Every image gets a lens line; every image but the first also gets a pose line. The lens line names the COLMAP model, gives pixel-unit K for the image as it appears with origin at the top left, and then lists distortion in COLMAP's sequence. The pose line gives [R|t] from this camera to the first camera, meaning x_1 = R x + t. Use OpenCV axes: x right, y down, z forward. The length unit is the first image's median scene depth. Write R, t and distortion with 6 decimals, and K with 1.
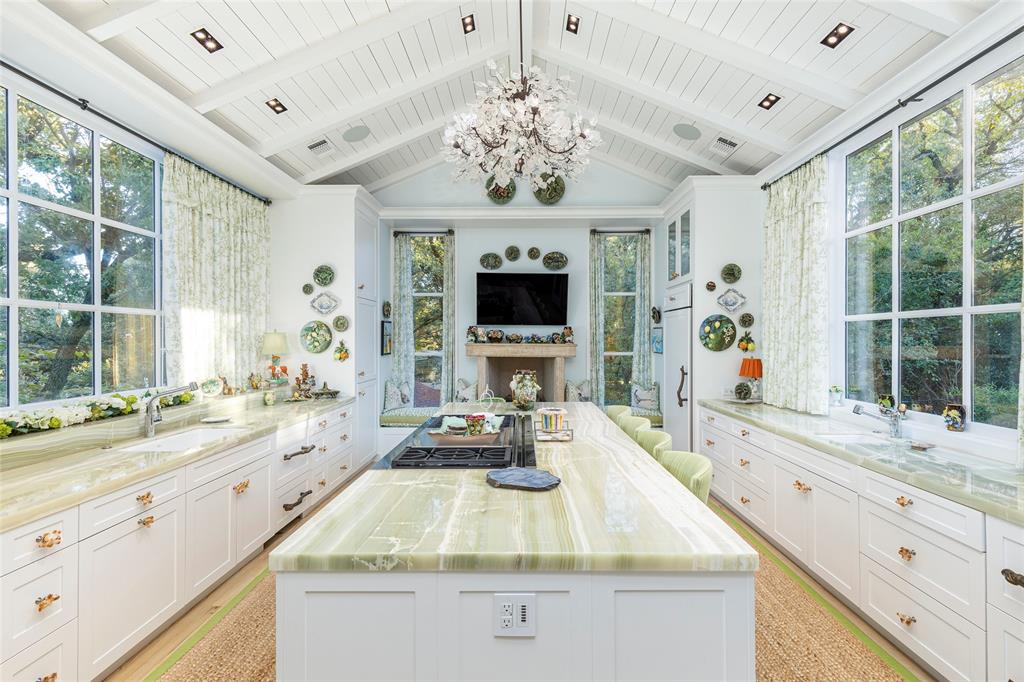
lens RADIAL K [[461.1, 0, 514.9], [0, 461.1, 340.5], [0, 0, 1]] dist [0.011442, -0.001471]
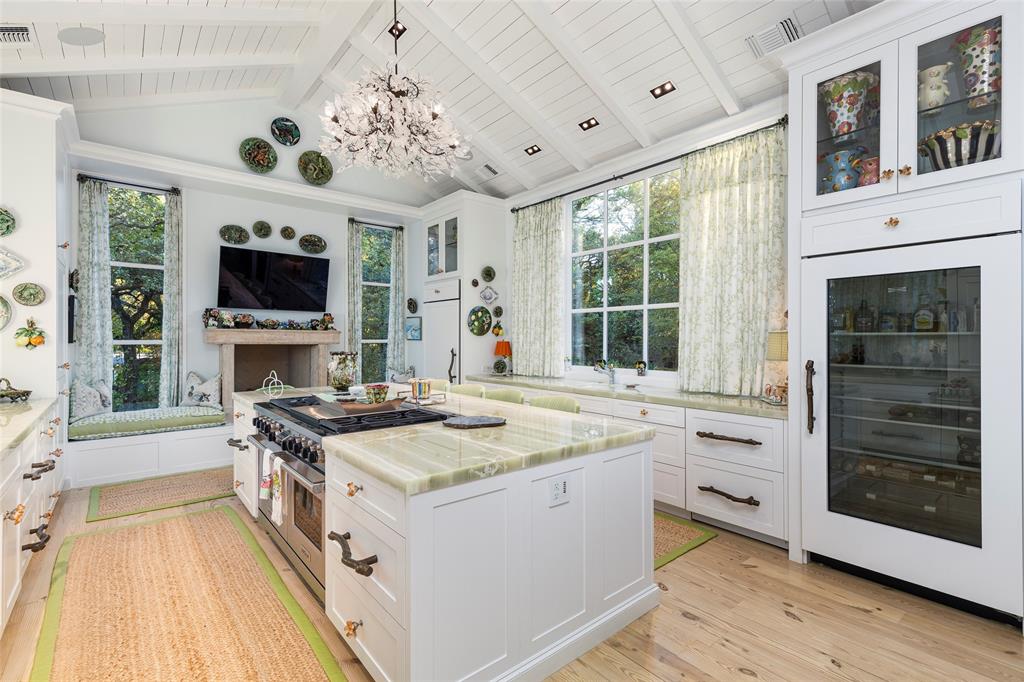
lens RADIAL K [[461.1, 0, 515.2], [0, 461.1, 340.5], [0, 0, 1]] dist [0.011442, -0.001471]
pose [[0.767698, -0.001430, 0.640810, -0.274211], [-0.002229, 0.999986, 0.004902, 0.028898], [-0.640807, -0.005191, 0.767684, -0.009676]]
